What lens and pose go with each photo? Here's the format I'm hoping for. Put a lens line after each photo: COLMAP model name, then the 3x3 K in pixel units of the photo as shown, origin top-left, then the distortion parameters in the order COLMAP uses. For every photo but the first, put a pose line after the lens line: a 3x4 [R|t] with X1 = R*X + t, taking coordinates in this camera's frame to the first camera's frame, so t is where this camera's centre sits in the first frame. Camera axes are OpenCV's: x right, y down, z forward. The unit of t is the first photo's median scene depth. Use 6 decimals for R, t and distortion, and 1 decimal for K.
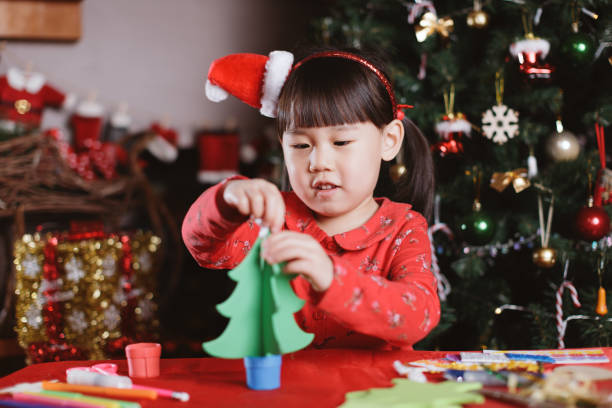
lens RADIAL K [[861.2, 0, 306.0], [0, 861.2, 204.0], [0, 0, 1]] dist [-0.012758, 0.041900]
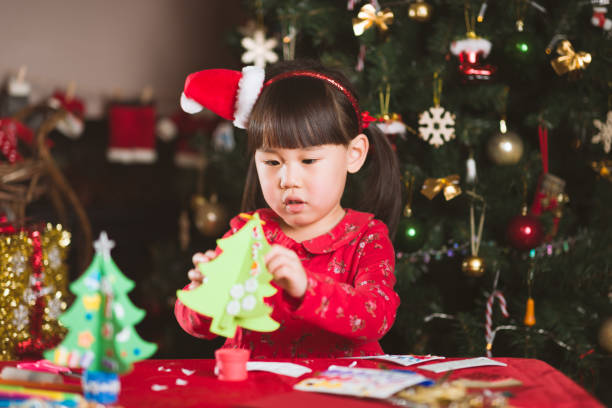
lens RADIAL K [[1142.4, 0, 307.5], [0, 1142.4, 211.4], [0, 0, 1]] dist [0.021749, 0.098791]
pose [[0.997461, 0.027582, 0.065662, 0.000056], [-0.029913, 0.998947, 0.034788, -0.037407], [-0.064633, -0.036663, 0.997235, -0.265834]]
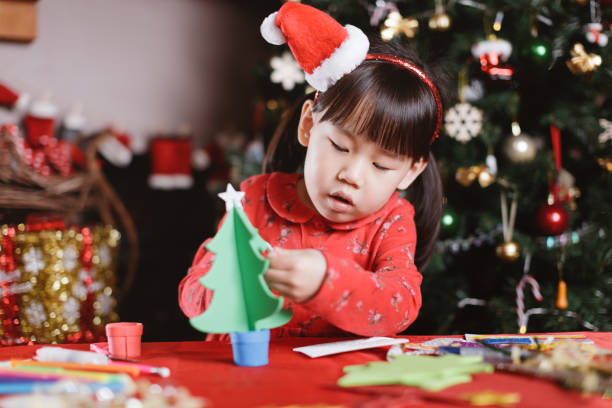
lens RADIAL K [[823.6, 0, 306.0], [0, 823.6, 204.0], [0, 0, 1]] dist [0.009895, 0.000024]
pose [[0.996400, 0.016873, 0.083077, -0.040260], [-0.014679, 0.999529, -0.026940, 0.032999], [-0.083492, 0.025624, 0.996179, 0.040873]]
